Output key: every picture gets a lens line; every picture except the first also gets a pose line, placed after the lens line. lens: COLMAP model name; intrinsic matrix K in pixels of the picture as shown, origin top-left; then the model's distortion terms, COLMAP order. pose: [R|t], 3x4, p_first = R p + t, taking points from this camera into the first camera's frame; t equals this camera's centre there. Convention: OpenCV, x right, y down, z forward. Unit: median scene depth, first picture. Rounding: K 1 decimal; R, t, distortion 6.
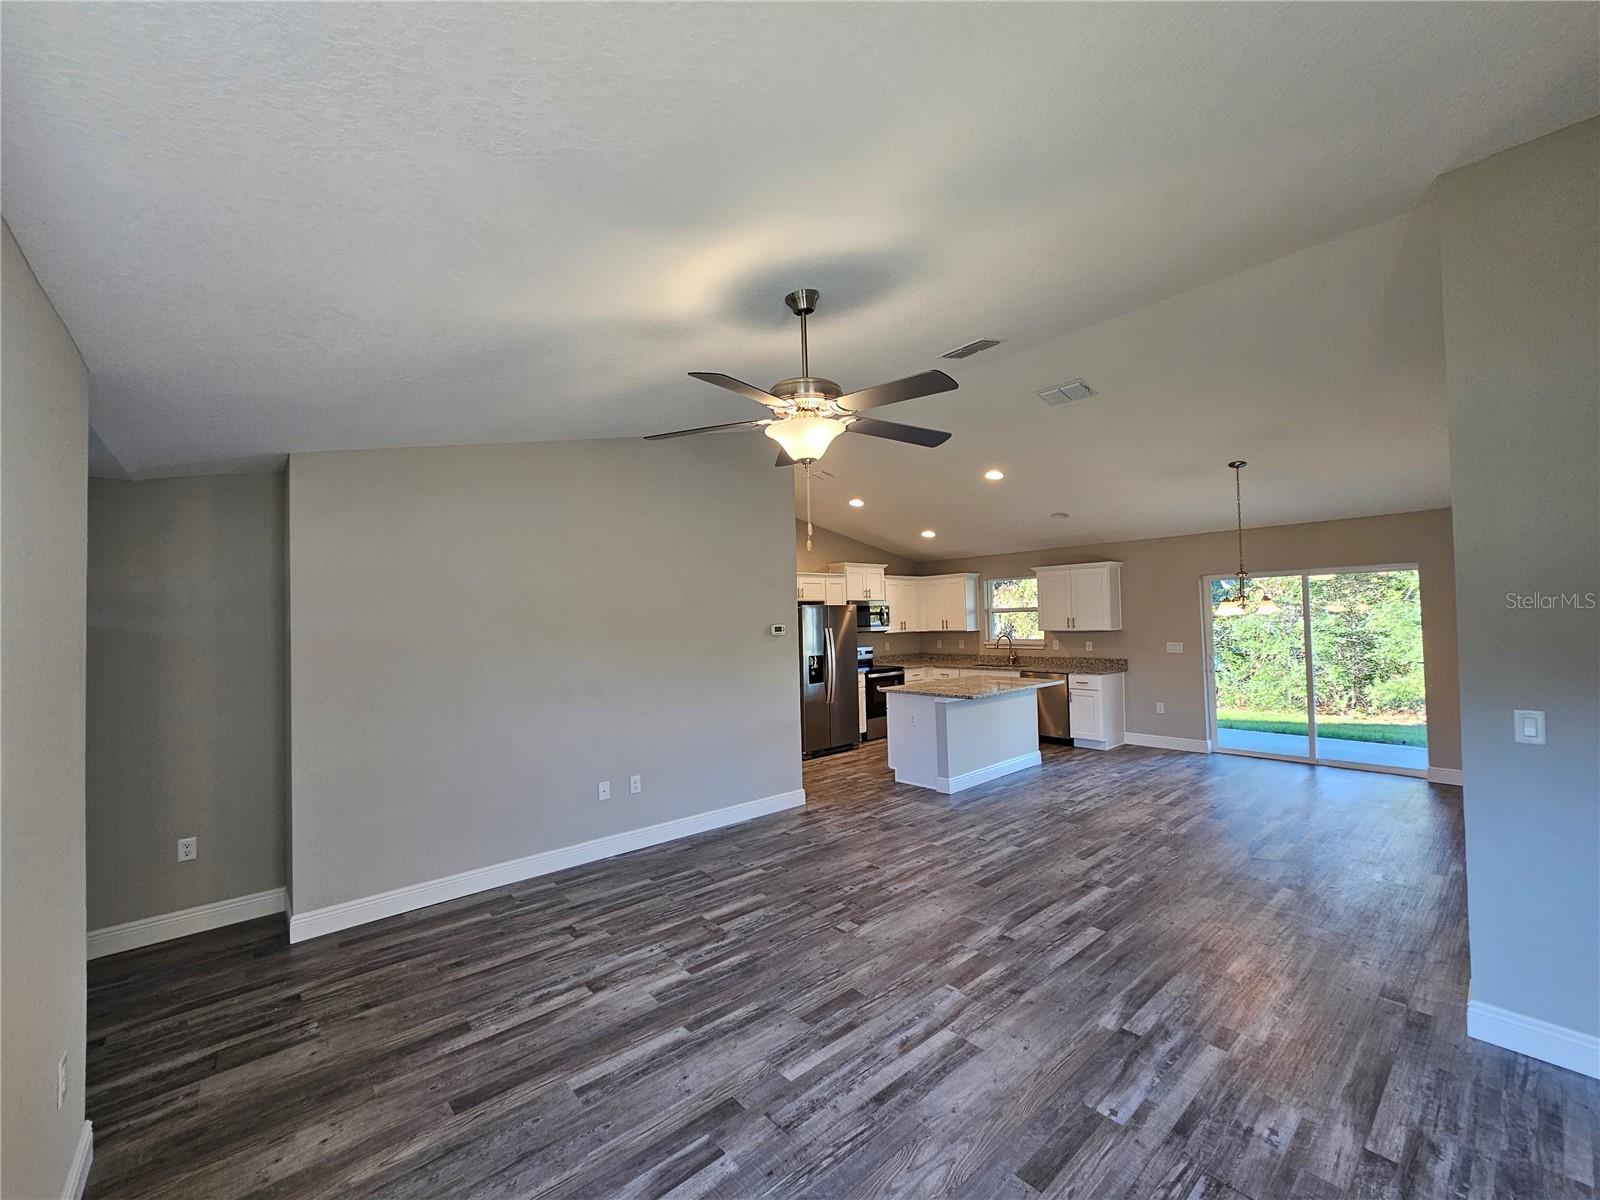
lens RADIAL K [[653.3, 0, 800.6], [0, 653.3, 606.4], [0, 0, 1]] dist [-0.003109, -0.000142]
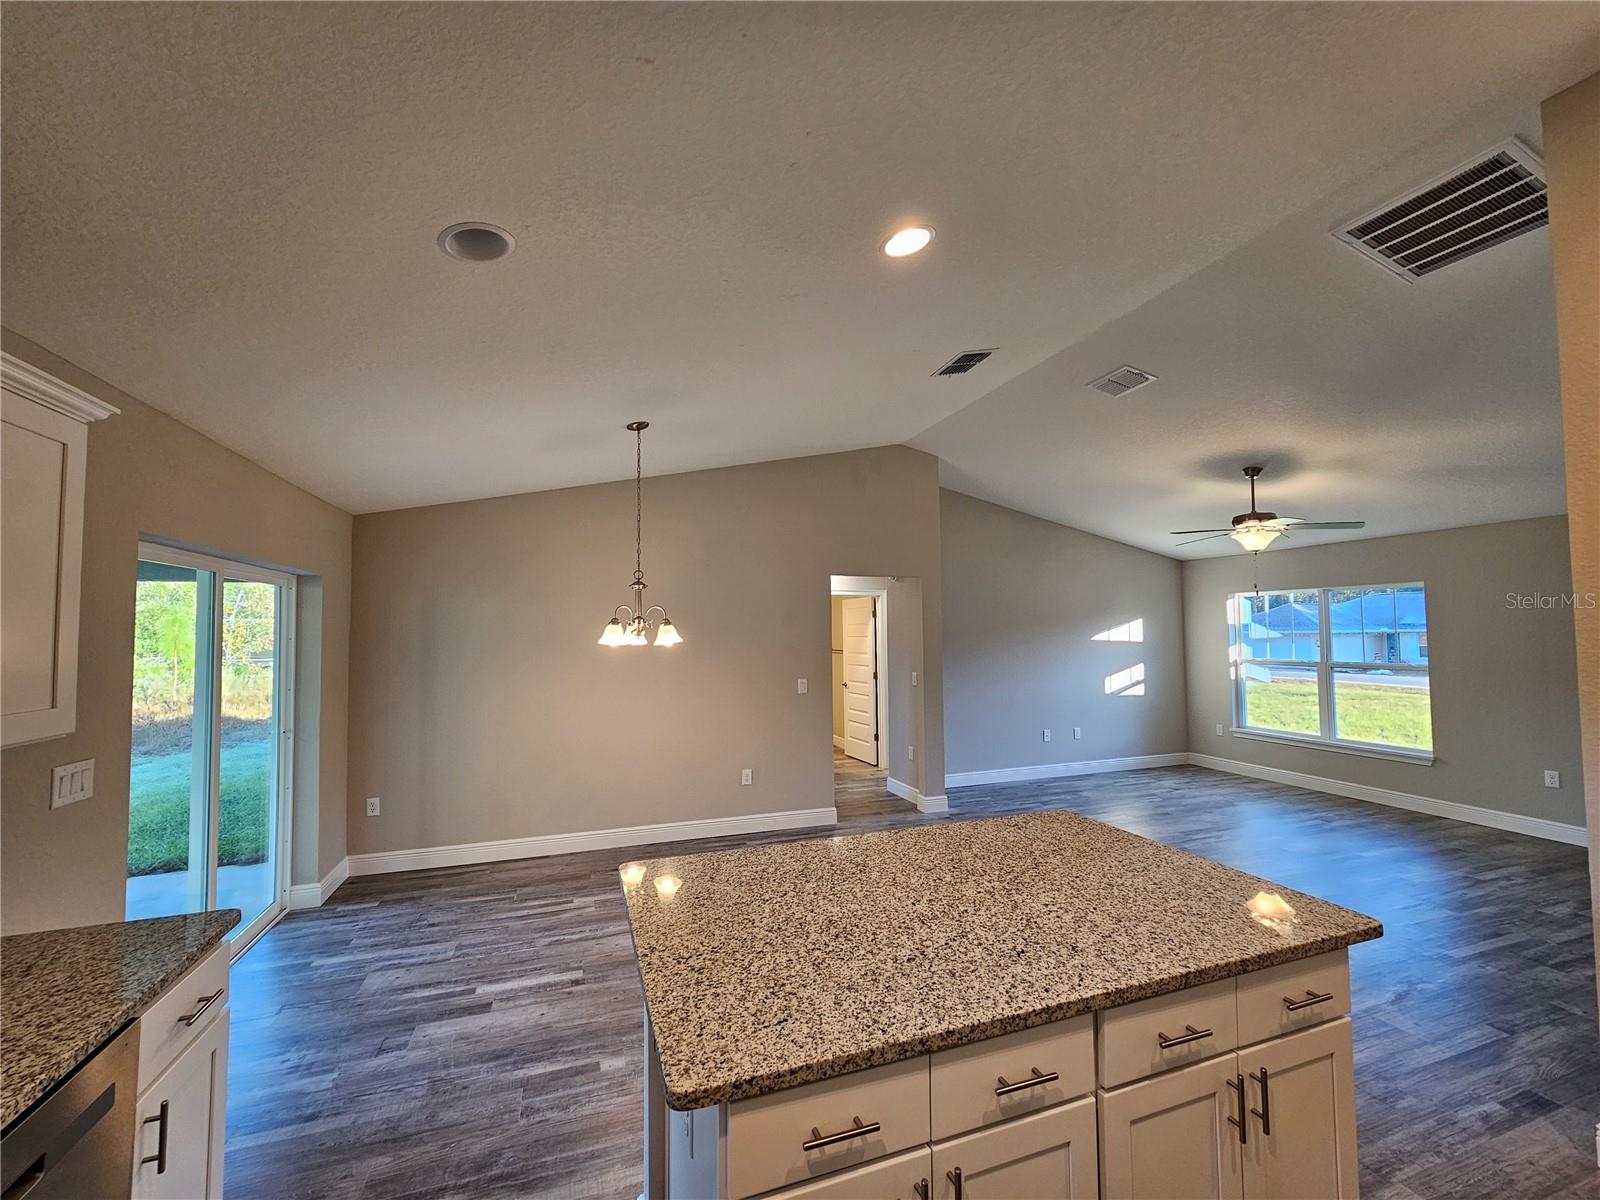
lens RADIAL K [[653.3, 0, 795.5], [0, 653.3, 599.1], [0, 0, 1]] dist [-0.003109, -0.000142]
pose [[-0.925635, 0.055119, 0.374382, 0.343289], [0.026214, 0.996298, -0.081868, 0.032189], [-0.377509, -0.065966, -0.923654, 2.026900]]
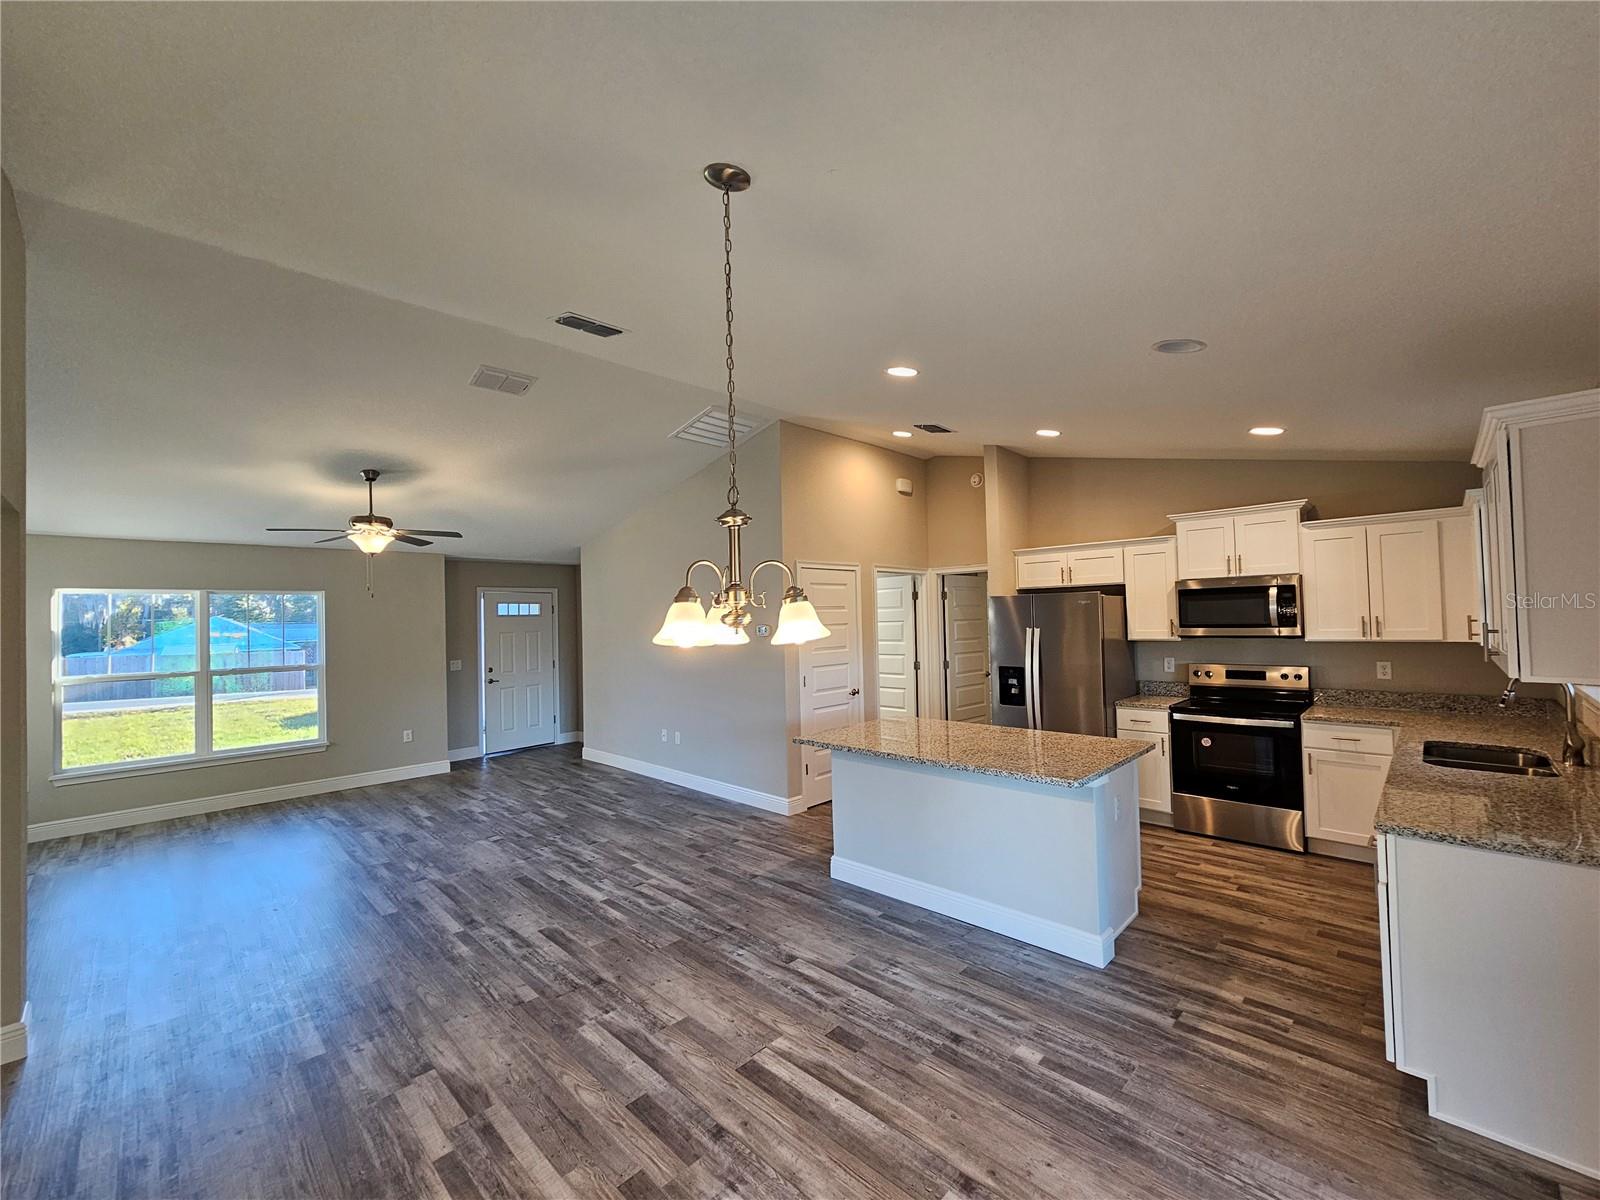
lens RADIAL K [[653.3, 0, 795.4], [0, 653.3, 601.0], [0, 0, 1]] dist [-0.003109, -0.000142]
pose [[0.073316, -0.002806, -0.997305, 1.288937], [0.042137, 0.999112, 0.000287, -0.010407], [0.996418, -0.042044, 0.073369, 1.295344]]
